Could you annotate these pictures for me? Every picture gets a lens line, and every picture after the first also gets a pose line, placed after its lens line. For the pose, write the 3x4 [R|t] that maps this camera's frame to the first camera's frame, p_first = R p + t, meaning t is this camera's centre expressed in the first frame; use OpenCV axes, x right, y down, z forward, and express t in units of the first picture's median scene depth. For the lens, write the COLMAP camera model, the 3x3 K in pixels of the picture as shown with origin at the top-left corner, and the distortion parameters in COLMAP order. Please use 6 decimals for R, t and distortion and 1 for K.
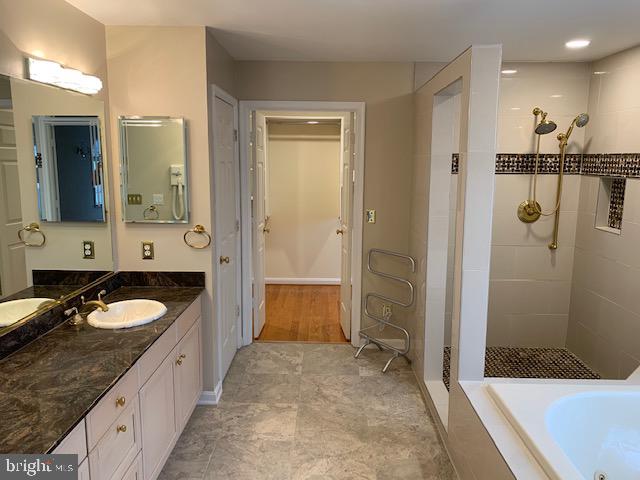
lens RADIAL K [[486.6, 0, 313.1], [0, 486.6, 235.9], [0, 0, 1]] dist [0.056315, -0.049676]
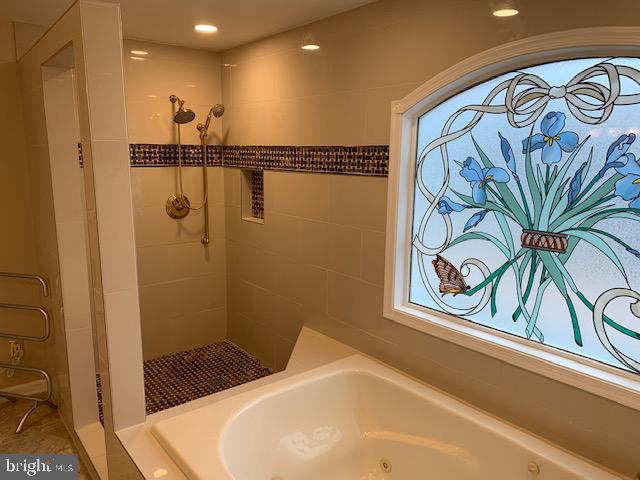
lens RADIAL K [[479.4, 0, 323.4], [0, 479.4, 230.5], [0, 0, 1]] dist [0.005882, -0.006411]
pose [[0.760126, -0.103459, 0.641486, 0.066994], [0.094759, 0.994338, 0.048083, -0.023883], [-0.642829, 0.024237, 0.765626, 0.139453]]
